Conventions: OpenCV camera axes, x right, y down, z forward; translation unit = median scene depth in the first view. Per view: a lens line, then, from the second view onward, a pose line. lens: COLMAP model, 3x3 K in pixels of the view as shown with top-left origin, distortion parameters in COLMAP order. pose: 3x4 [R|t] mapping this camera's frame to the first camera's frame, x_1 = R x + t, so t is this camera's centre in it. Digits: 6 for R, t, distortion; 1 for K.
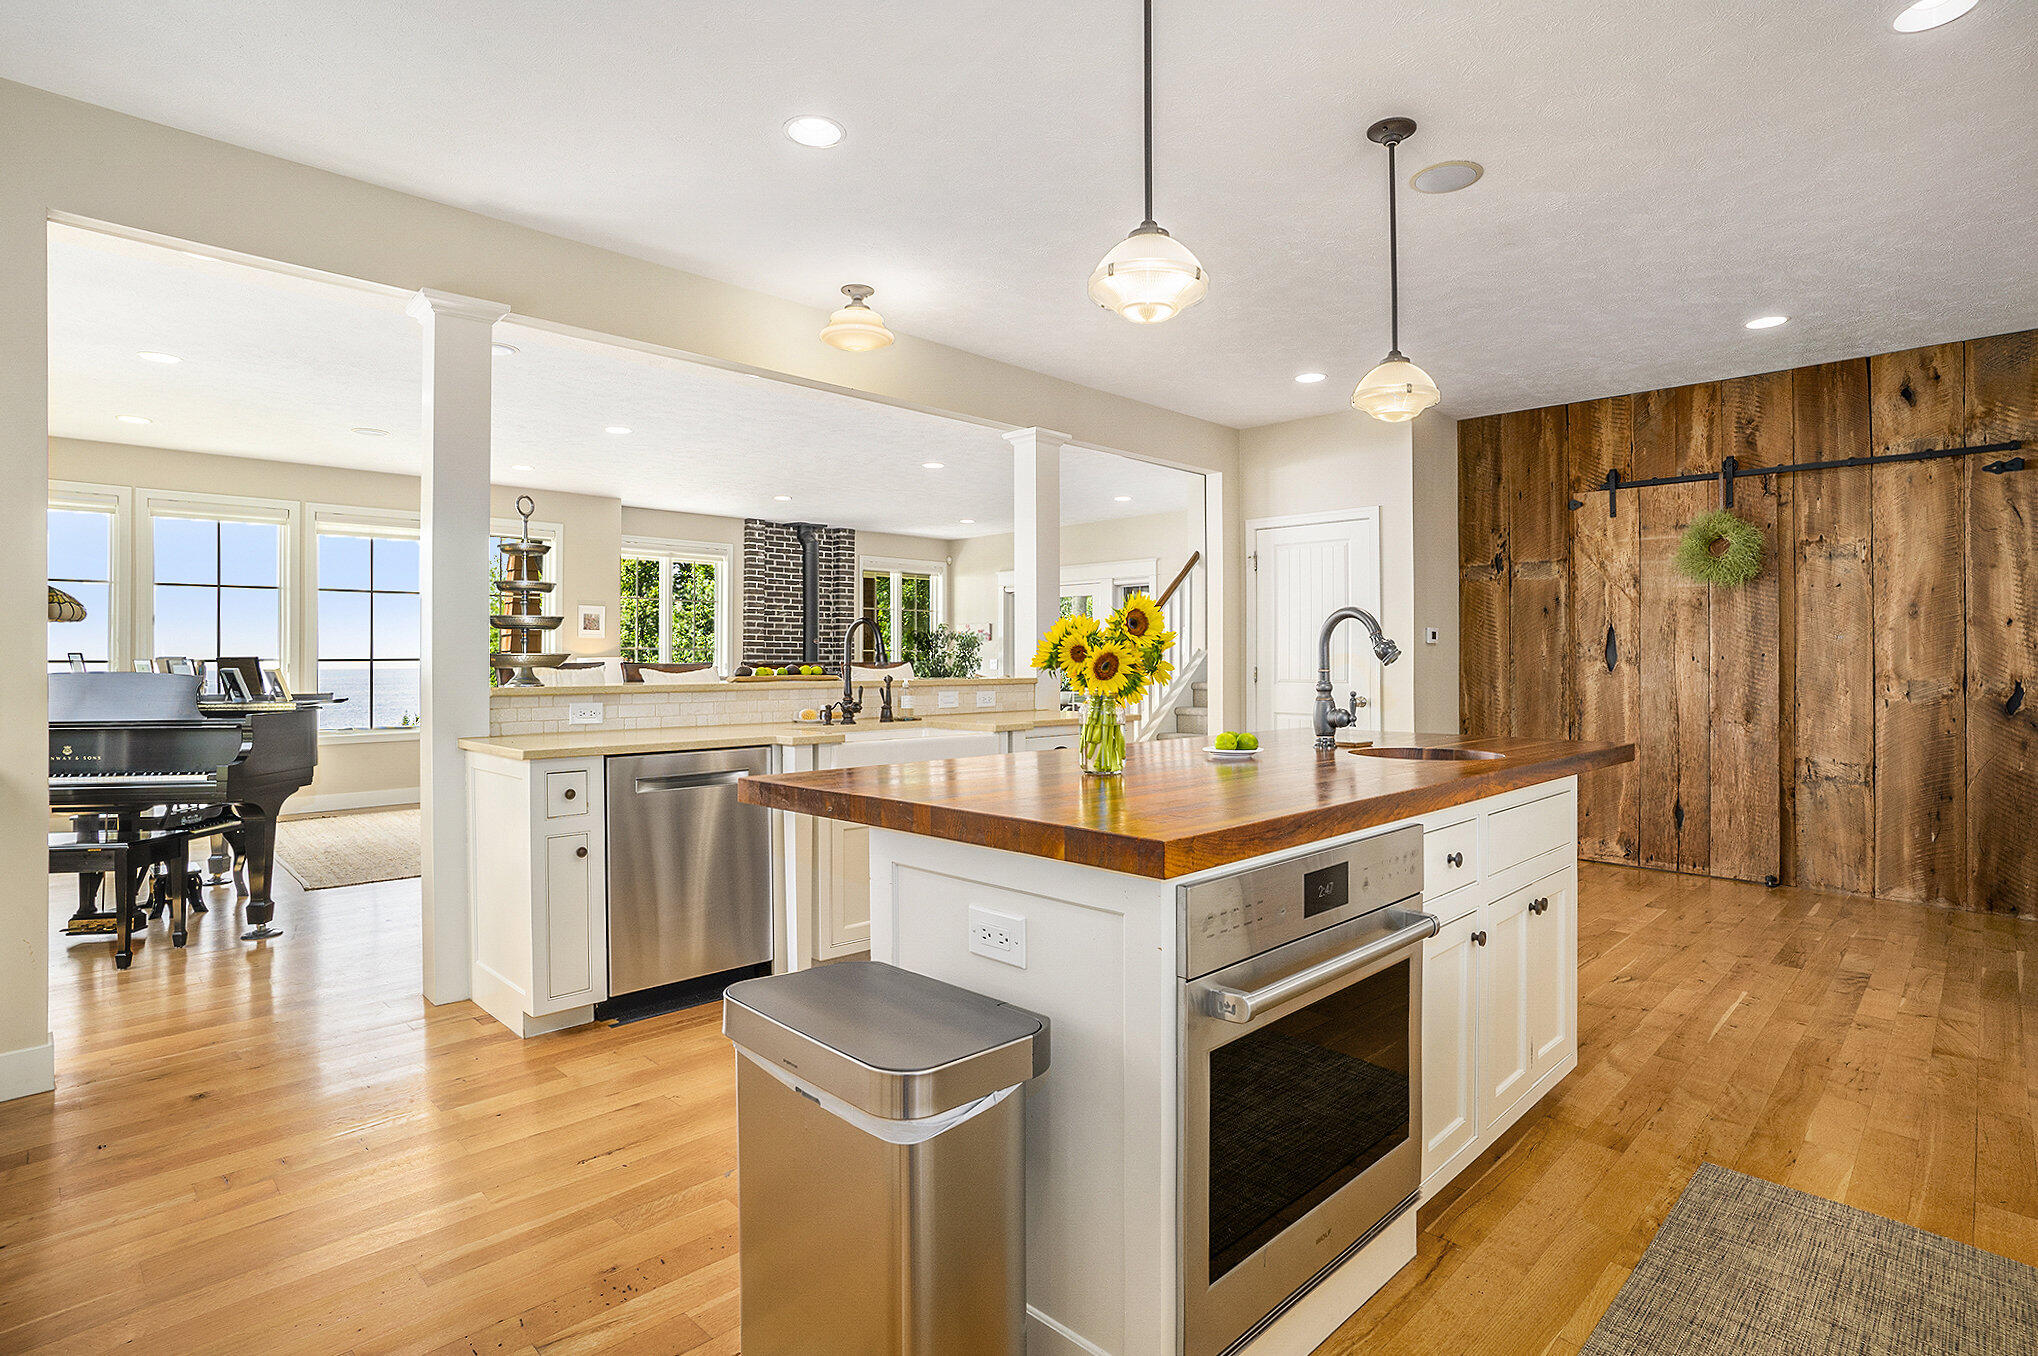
lens RADIAL K [[1010.6, 0, 1077.1], [0, 1010.6, 635.2], [0, 0, 1]] dist [0.001641, 0.000443]
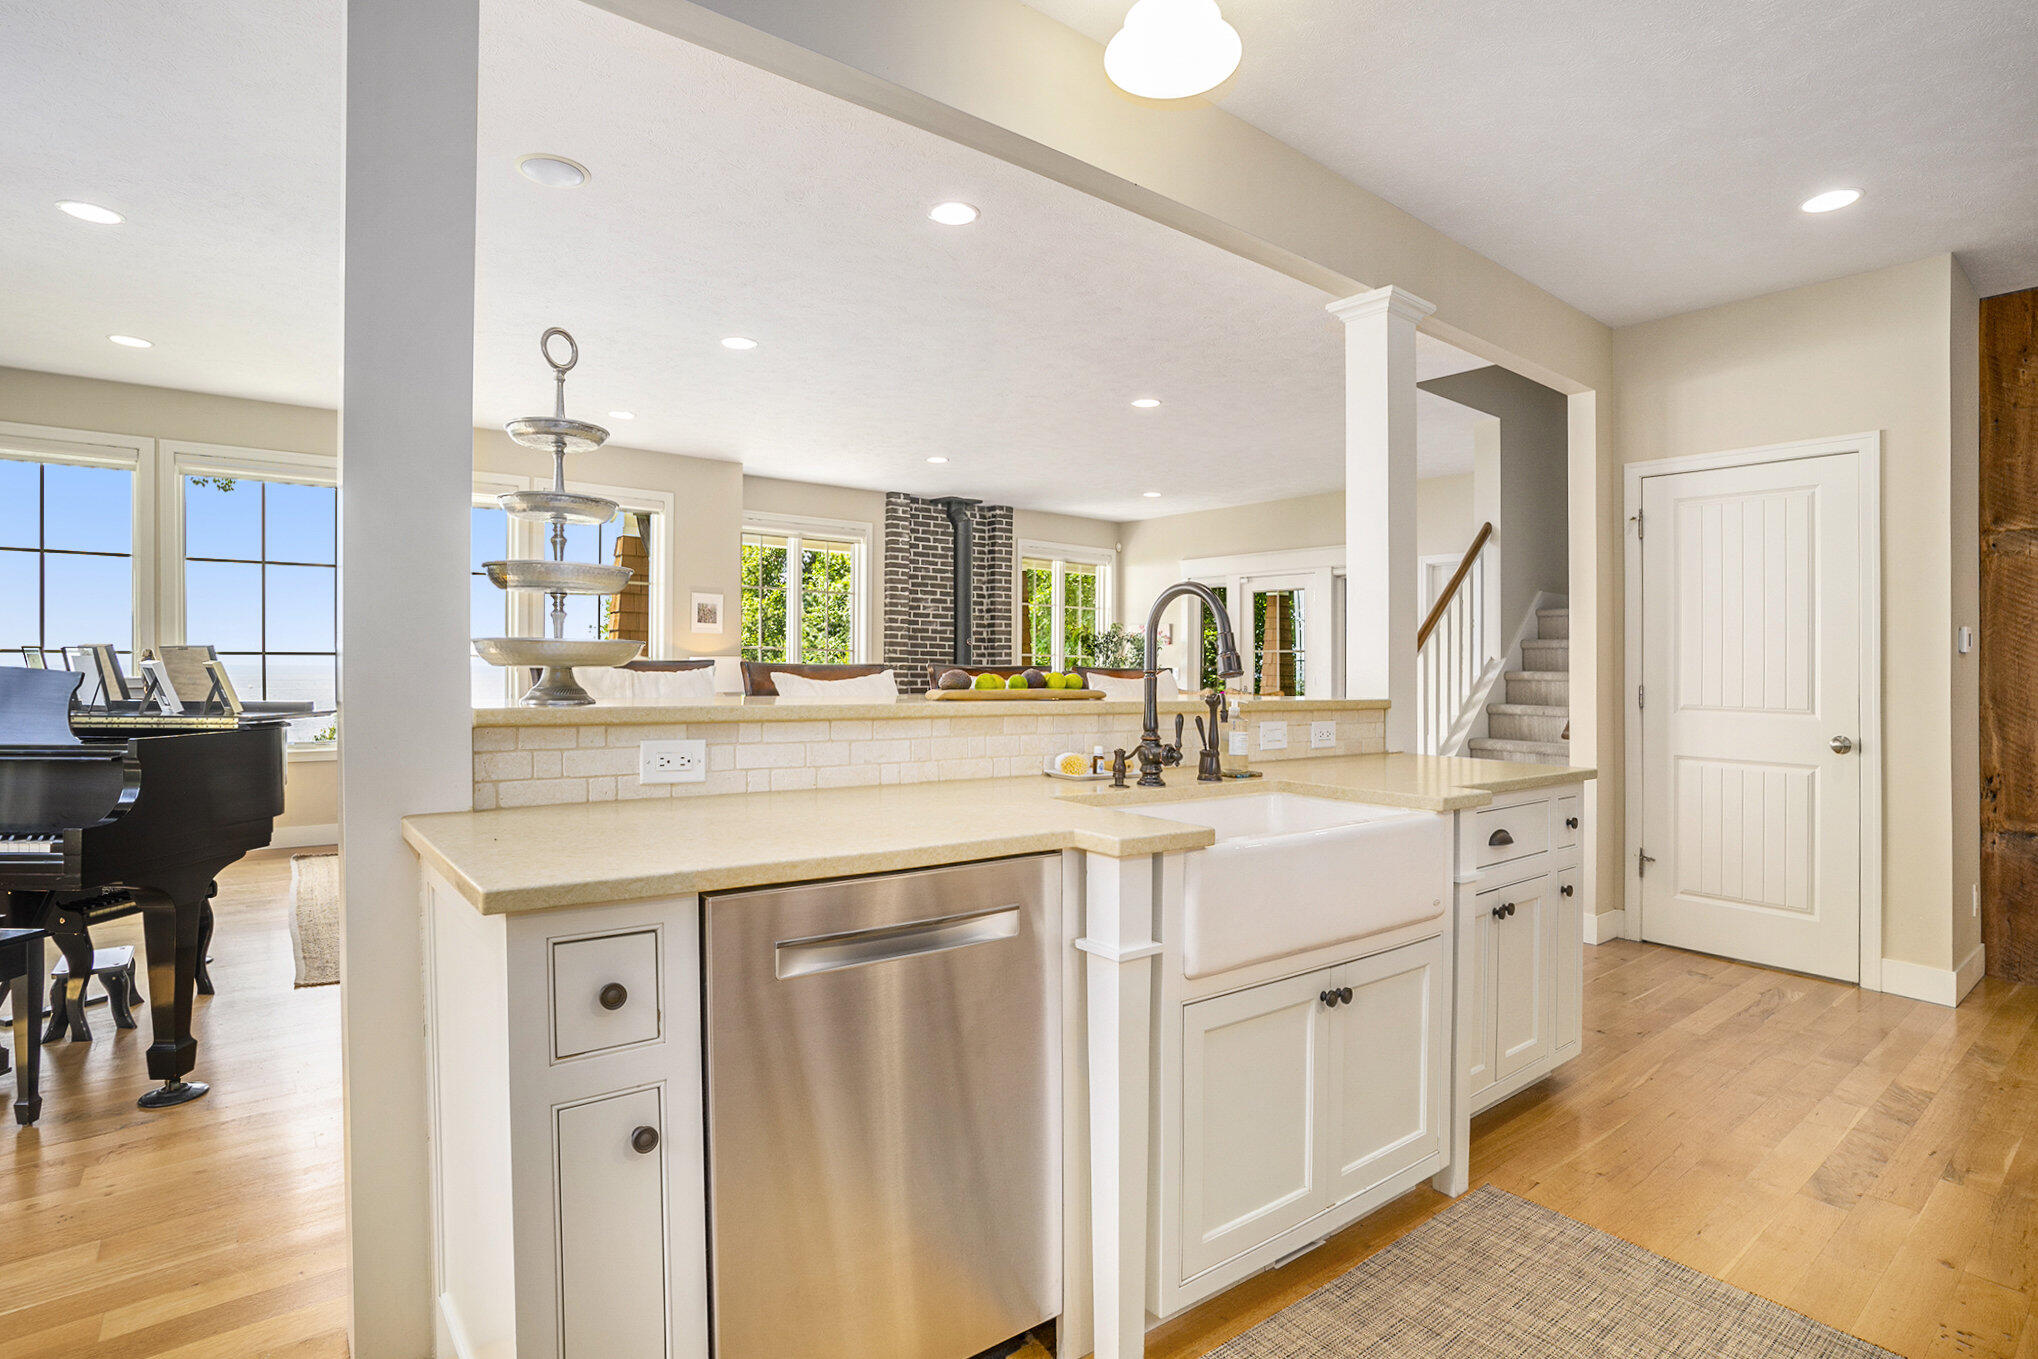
lens RADIAL K [[1010.7, 0, 1019.0], [0, 1010.7, 679.5], [0, 0, 1]] dist [0.095396, 0.000024]
pose [[0.987042, 0.017568, -0.159497, -0.085824], [-0.011835, 0.999252, 0.036827, 0.005810], [0.160025, -0.034462, 0.986511, 0.191297]]
